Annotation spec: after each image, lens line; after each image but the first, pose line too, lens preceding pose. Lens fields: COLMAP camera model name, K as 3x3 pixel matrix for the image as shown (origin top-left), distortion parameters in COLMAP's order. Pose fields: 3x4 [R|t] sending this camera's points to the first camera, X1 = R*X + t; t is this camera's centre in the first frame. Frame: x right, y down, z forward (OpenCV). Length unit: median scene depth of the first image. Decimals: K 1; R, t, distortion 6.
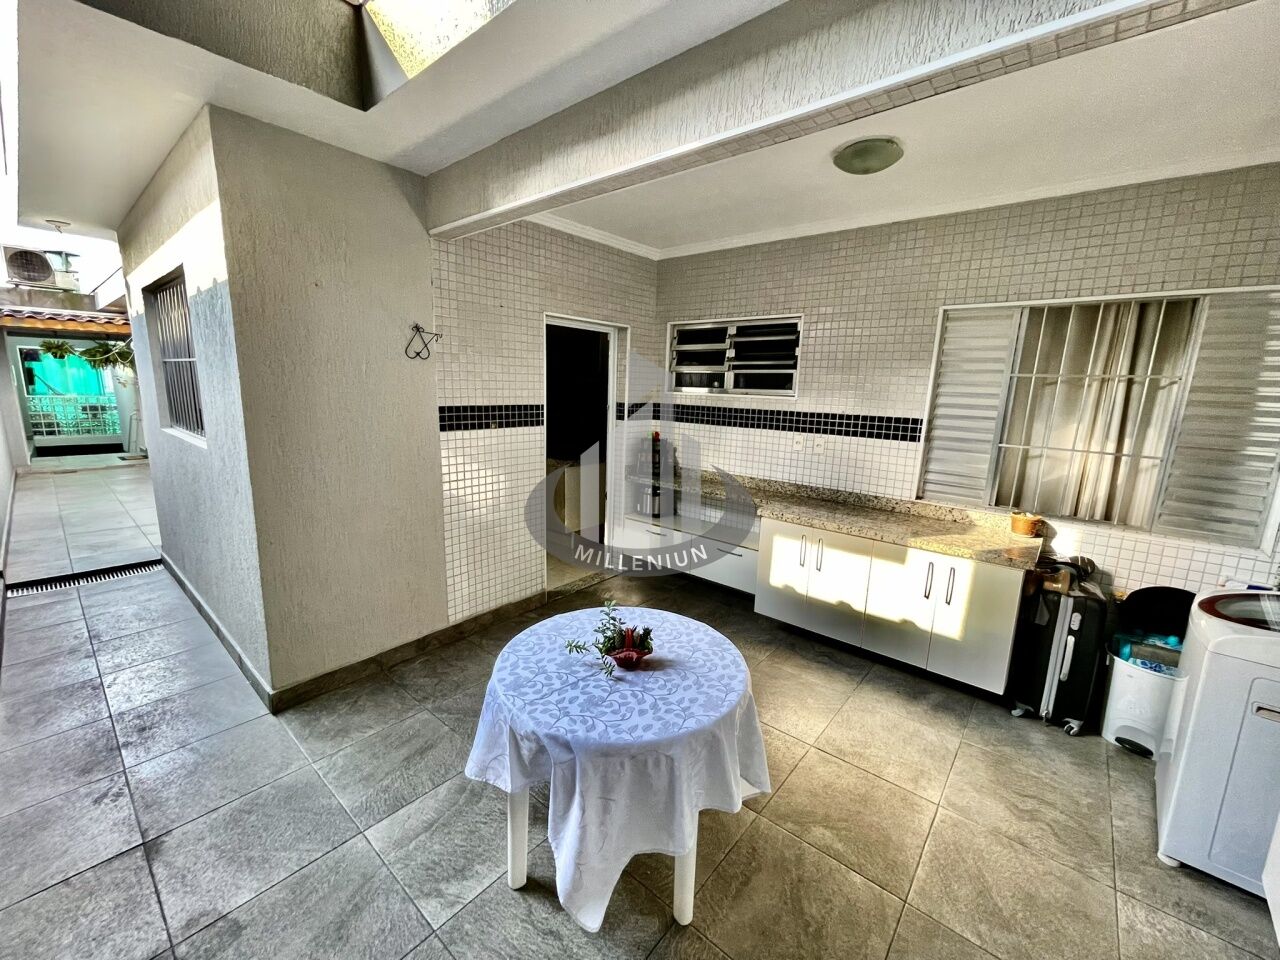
lens RADIAL K [[515.5, 0, 636.2], [0, 515.5, 489.5], [0, 0, 1]] dist [-0.002099, -0.000238]
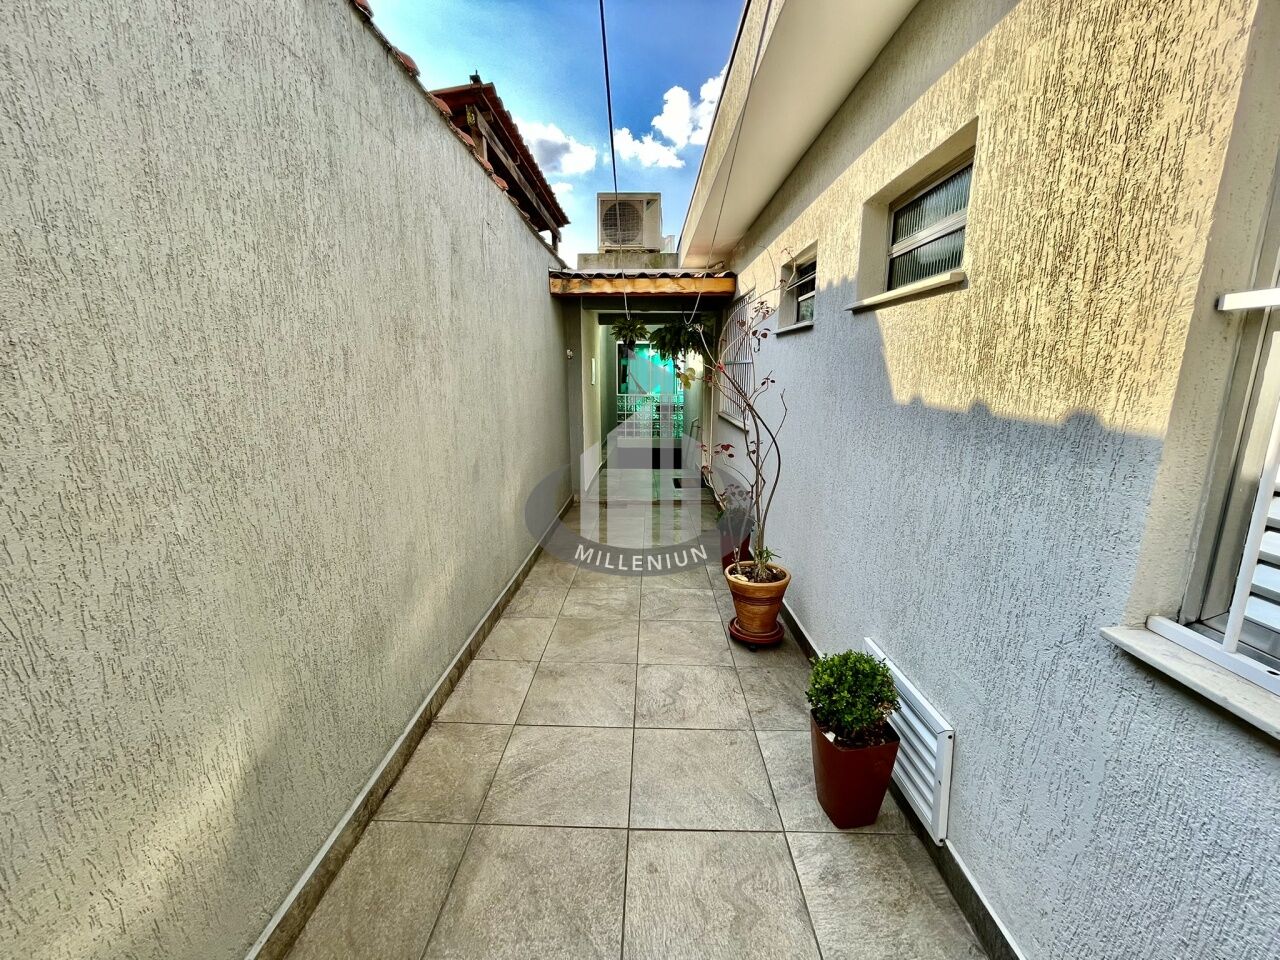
lens RADIAL K [[517.6, 0, 637.9], [0, 517.6, 482.7], [0, 0, 1]] dist [-0.000495, 0.000176]
pose [[0.633501, 0.126155, -0.763388, -0.395178], [-0.126526, 0.990228, 0.058644, -0.078732], [0.763327, 0.059437, 0.643272, 0.407048]]
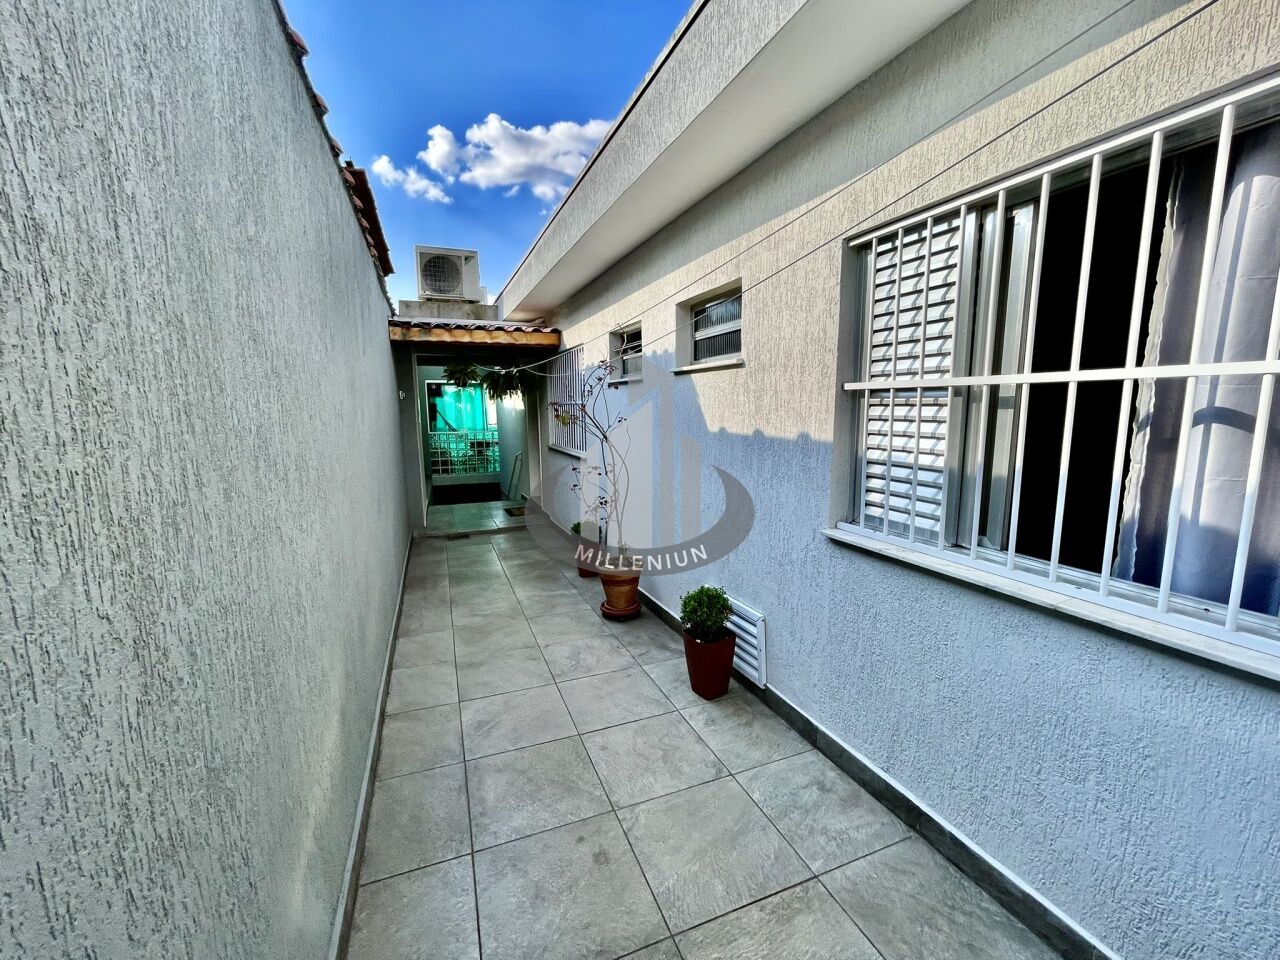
lens RADIAL K [[517.6, 0, 637.9], [0, 517.6, 482.7], [0, 0, 1]] dist [-0.000495, 0.000176]
pose [[0.884079, 0.022397, -0.466800, -0.380475], [-0.047679, 0.997962, -0.042419, -0.065672], [0.464898, 0.059758, 0.883345, 0.324775]]
